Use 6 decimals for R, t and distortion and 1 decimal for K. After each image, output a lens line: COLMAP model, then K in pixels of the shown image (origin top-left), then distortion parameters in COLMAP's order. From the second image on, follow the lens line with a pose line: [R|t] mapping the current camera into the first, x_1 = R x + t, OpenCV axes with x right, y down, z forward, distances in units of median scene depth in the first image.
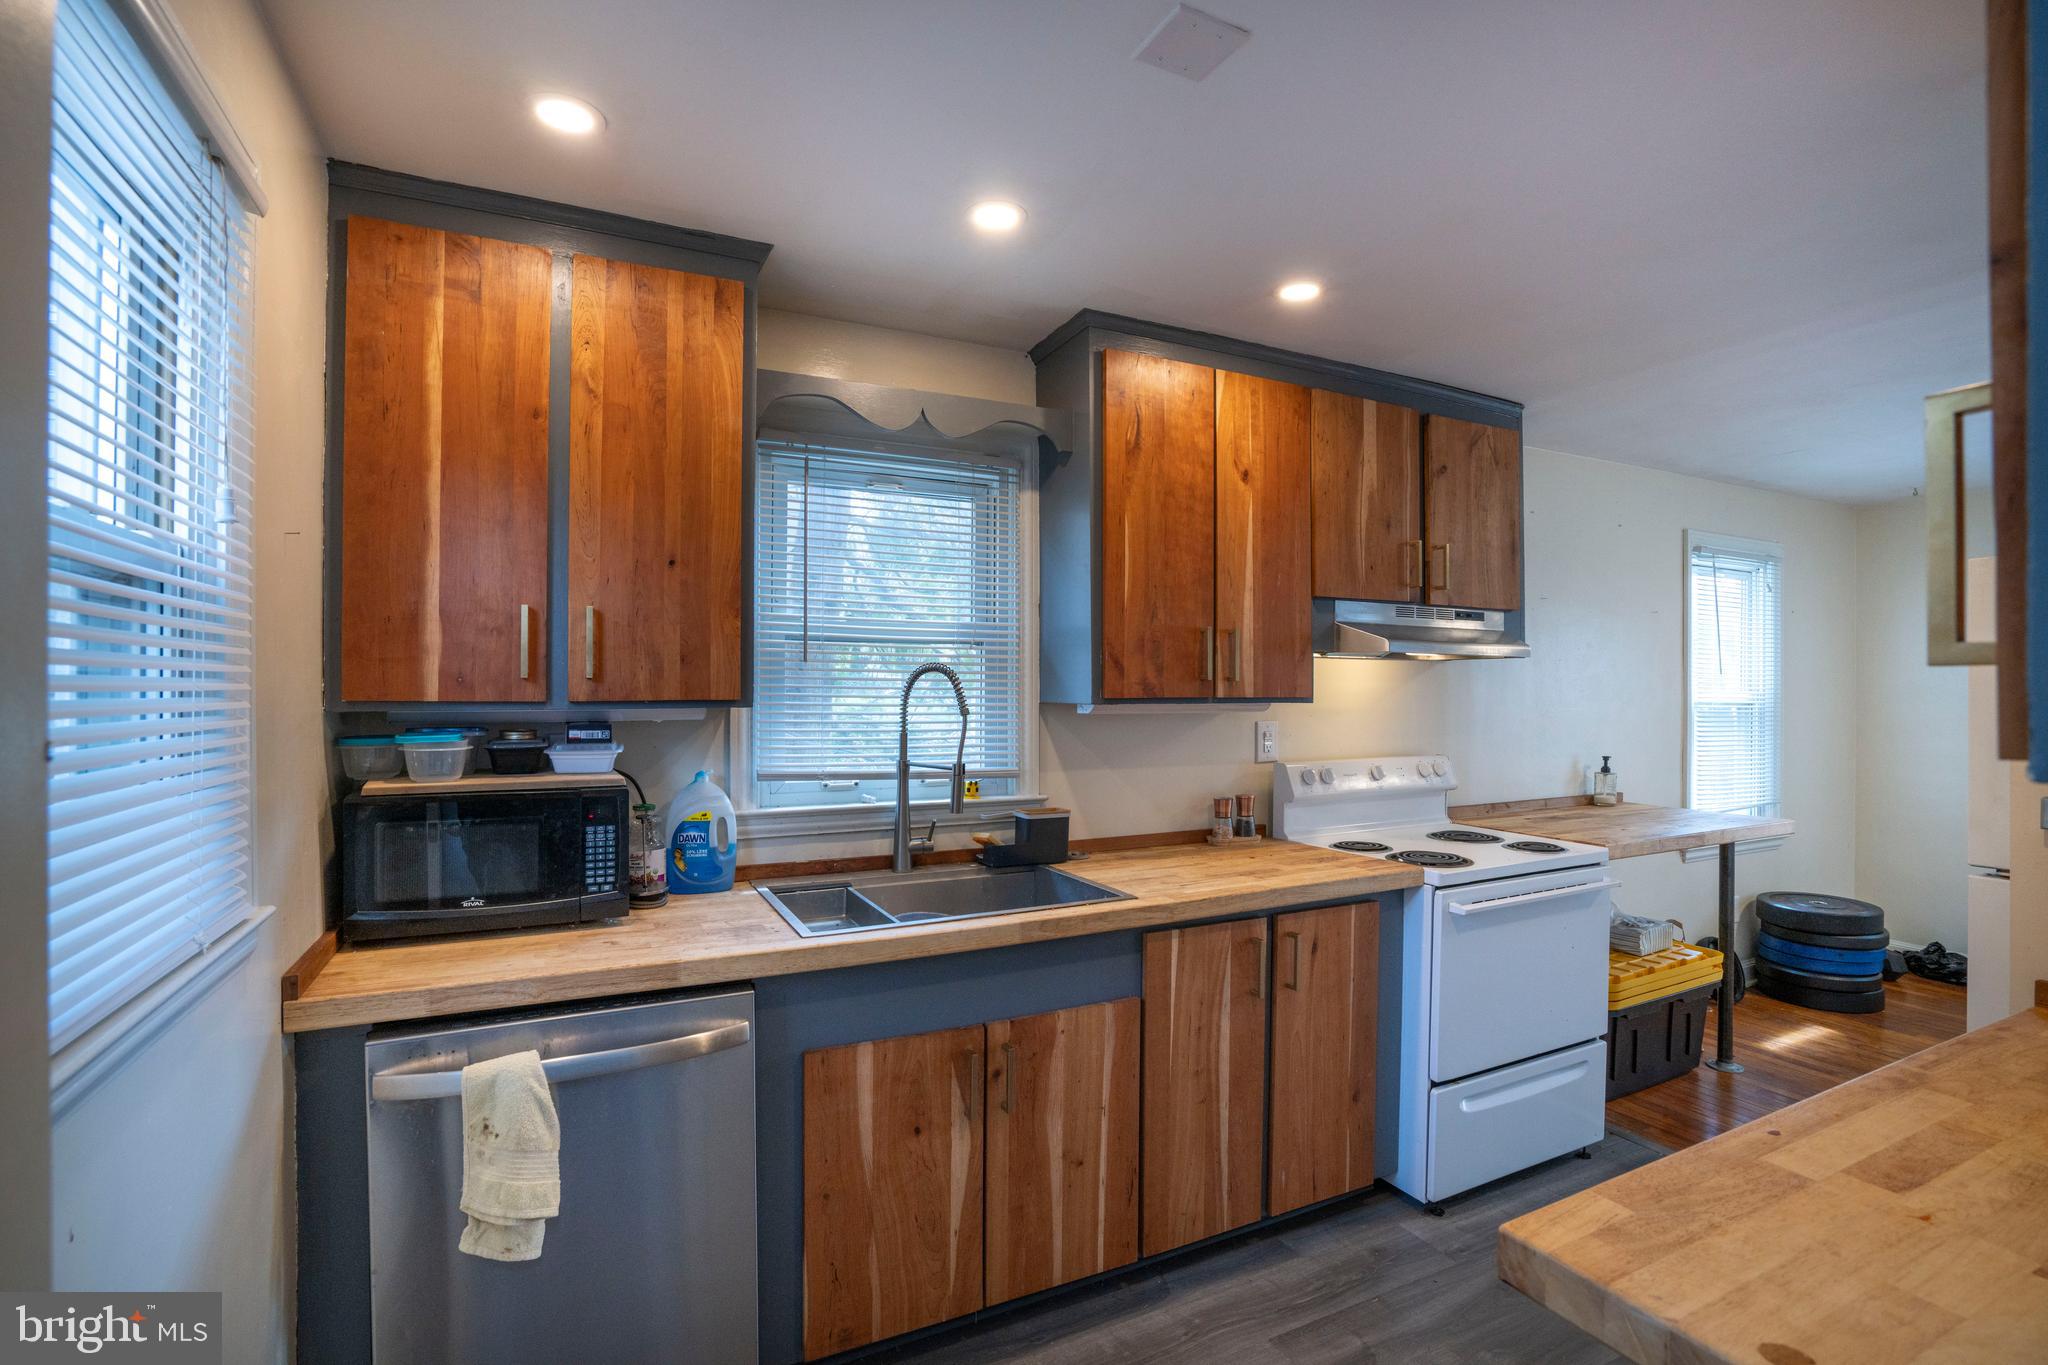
lens RADIAL K [[945.6, 0, 1021.3], [0, 945.6, 686.9], [0, 0, 1]] dist [-0.064793, 0.025443]
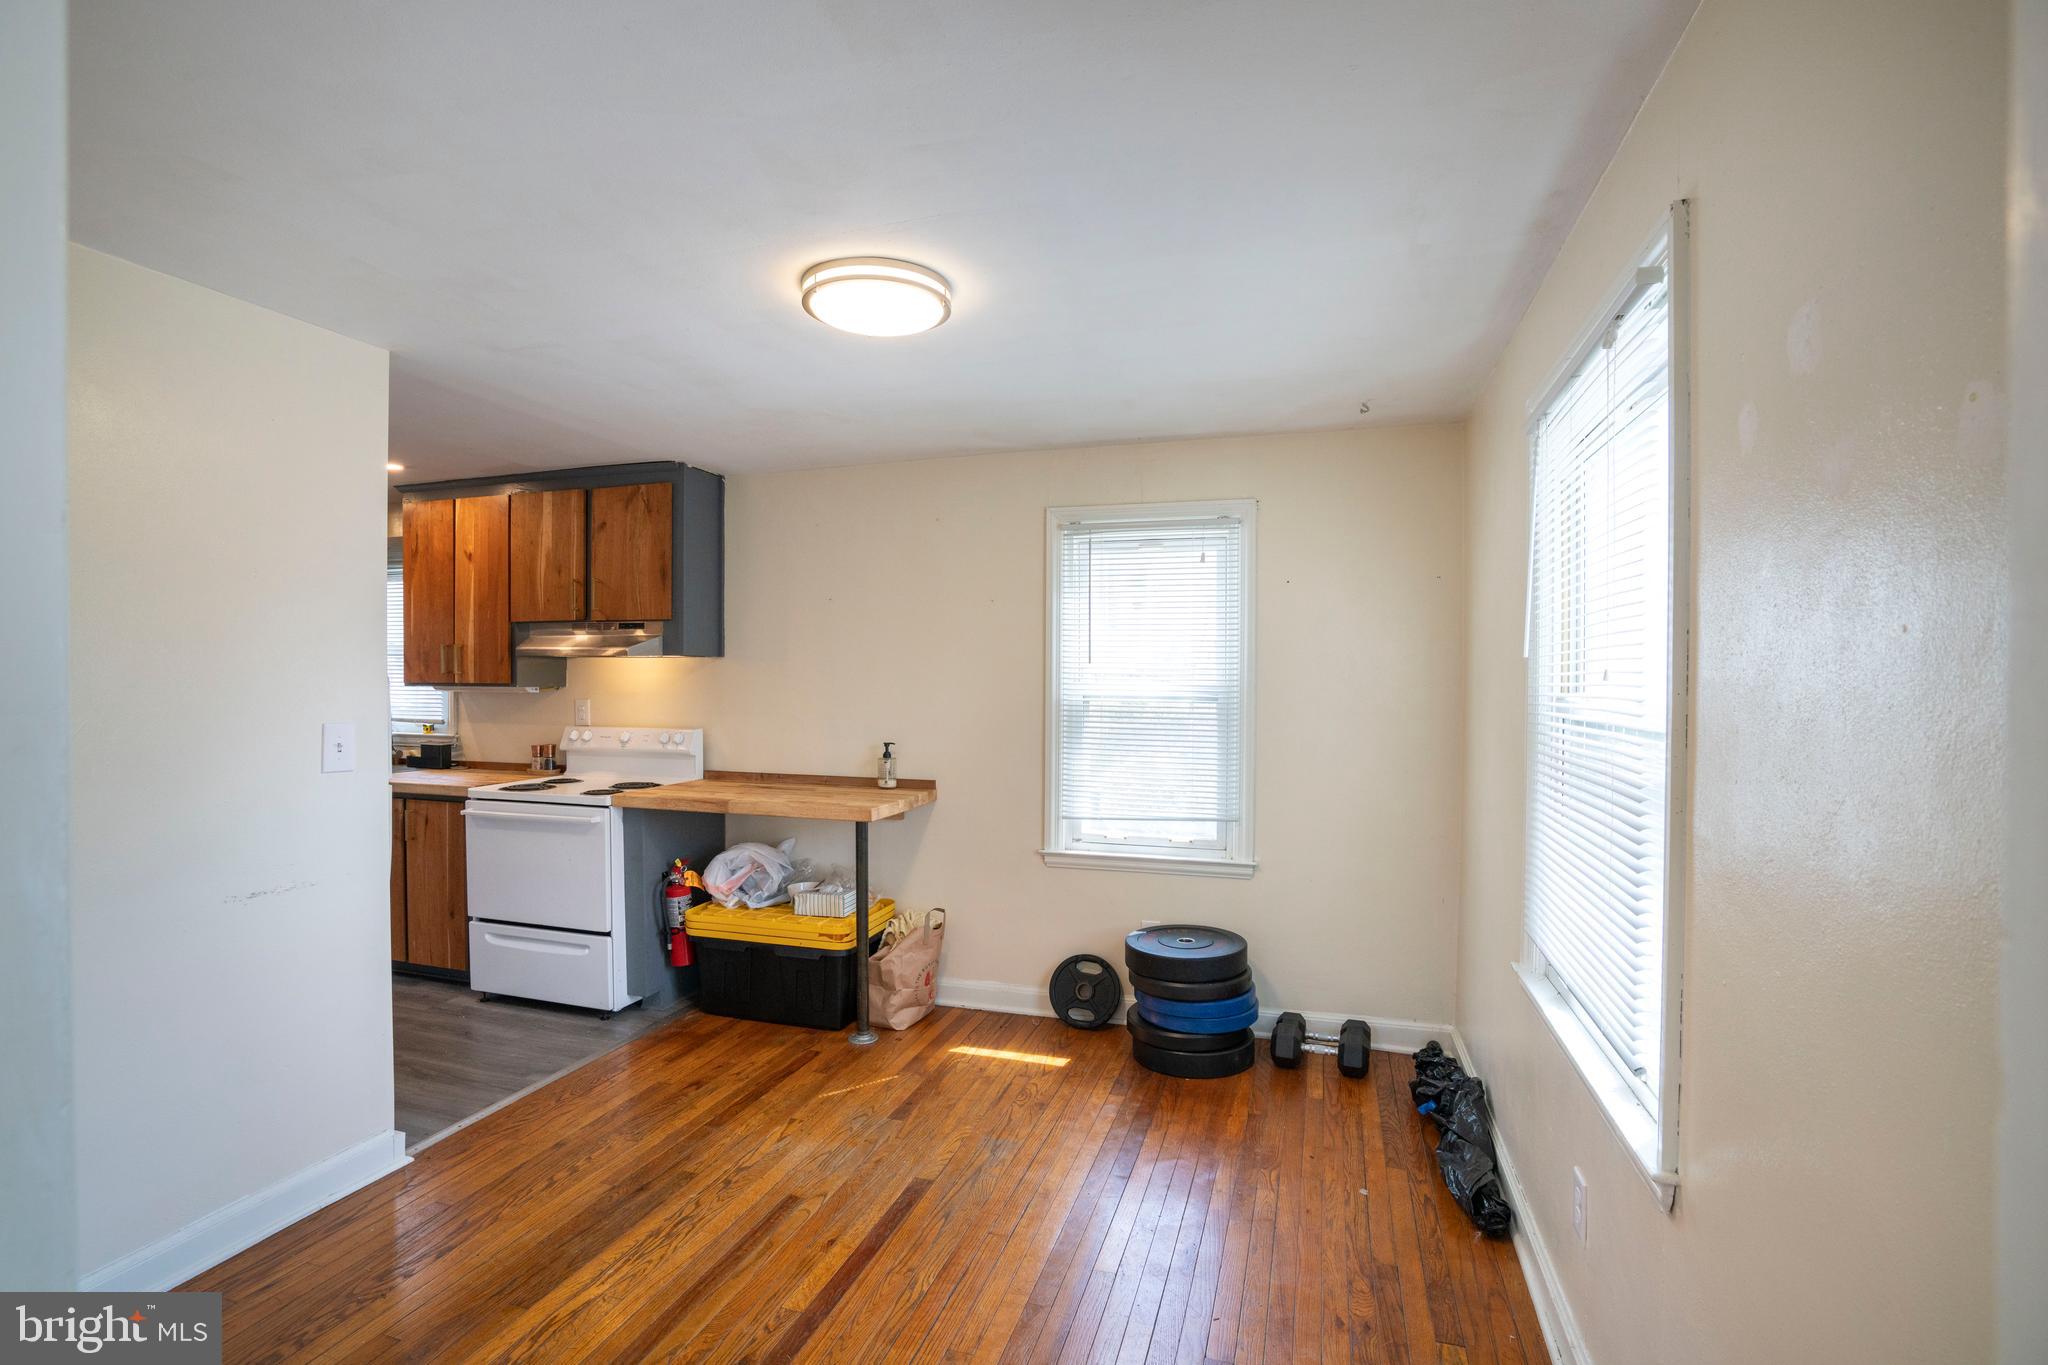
lens RADIAL K [[945.6, 0, 1021.3], [0, 945.6, 686.9], [0, 0, 1]] dist [-0.064793, 0.025443]
pose [[0.726150, 0.010914, -0.687450, 2.194064], [-0.001693, 0.999899, 0.014086, -0.007727], [0.687534, -0.009065, 0.726095, 0.459844]]
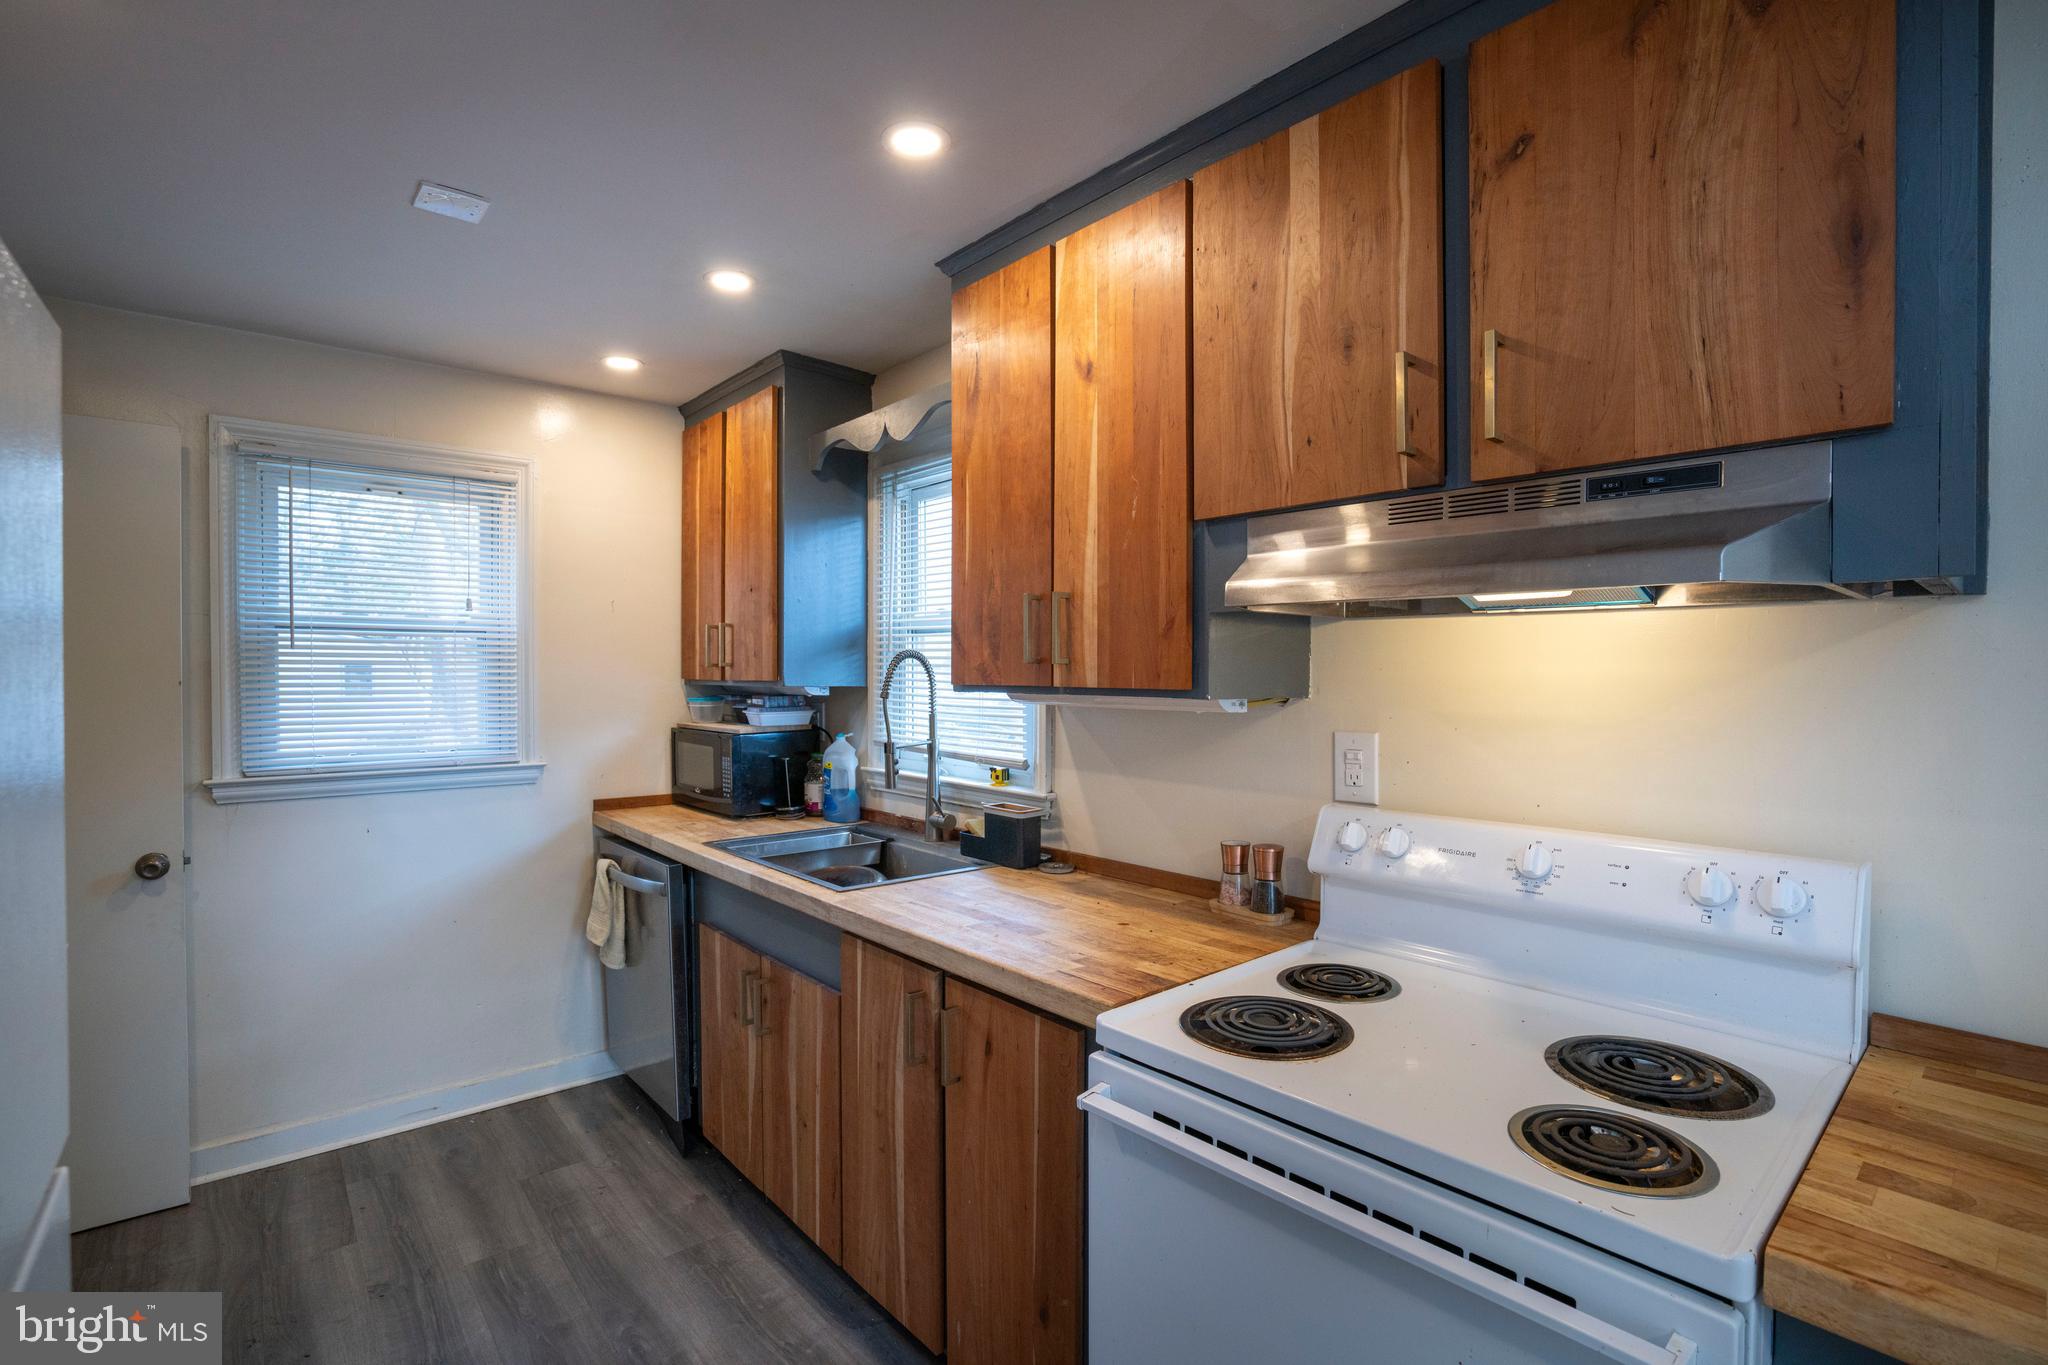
lens RADIAL K [[945.6, 0, 1021.3], [0, 945.6, 686.9], [0, 0, 1]] dist [-0.064793, 0.025443]
pose [[0.252097, 0.016381, -0.967563, 0.914794], [0.000331, 0.999855, 0.017014, -0.000853], [0.967702, -0.004610, 0.252055, 0.786083]]
